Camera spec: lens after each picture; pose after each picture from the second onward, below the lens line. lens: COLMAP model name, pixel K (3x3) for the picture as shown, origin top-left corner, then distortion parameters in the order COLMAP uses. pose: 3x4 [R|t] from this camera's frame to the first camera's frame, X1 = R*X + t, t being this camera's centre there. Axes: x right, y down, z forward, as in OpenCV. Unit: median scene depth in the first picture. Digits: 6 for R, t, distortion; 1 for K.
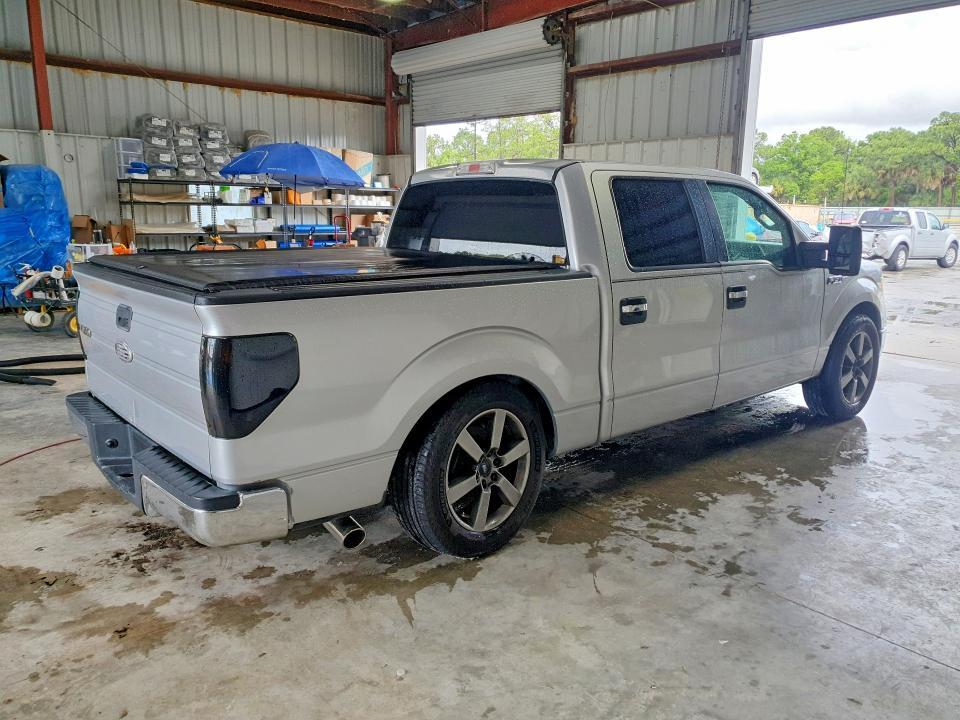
lens RADIAL K [[738.0, 0, 484.7], [0, 738.0, 361.8], [0, 0, 1]] dist [0.001750, 0.004025]
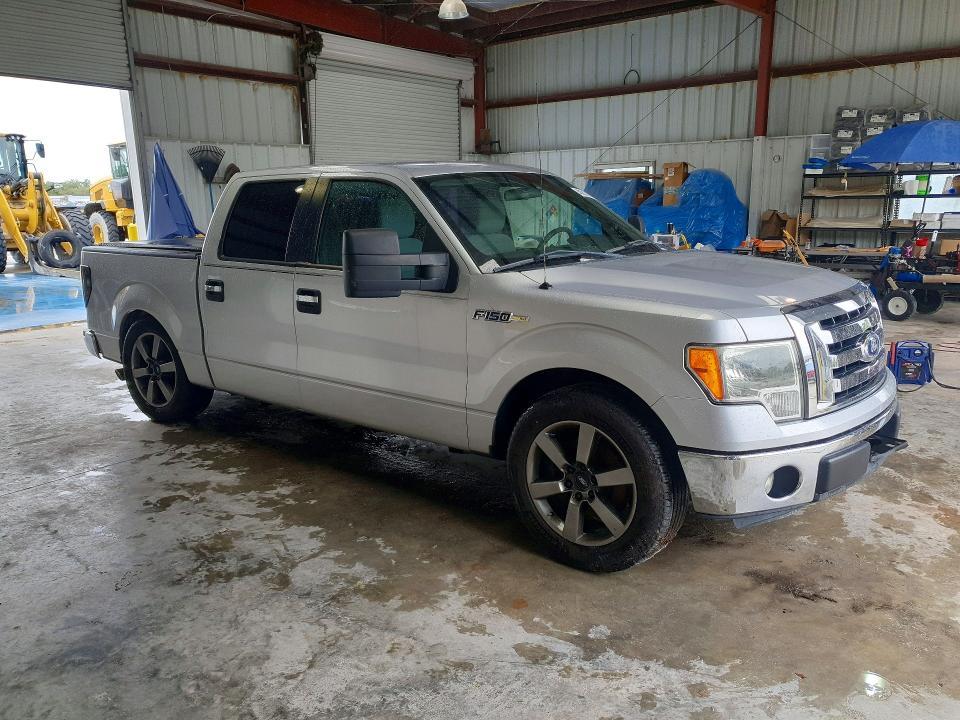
lens RADIAL K [[738.0, 0, 484.7], [0, 738.0, 361.8], [0, 0, 1]] dist [0.001750, 0.004025]
pose [[0.178611, 0.190284, -0.965345, 1.187231], [-0.180698, 0.970778, 0.157921, -0.182018], [0.967185, 0.146229, 0.207775, 0.939752]]
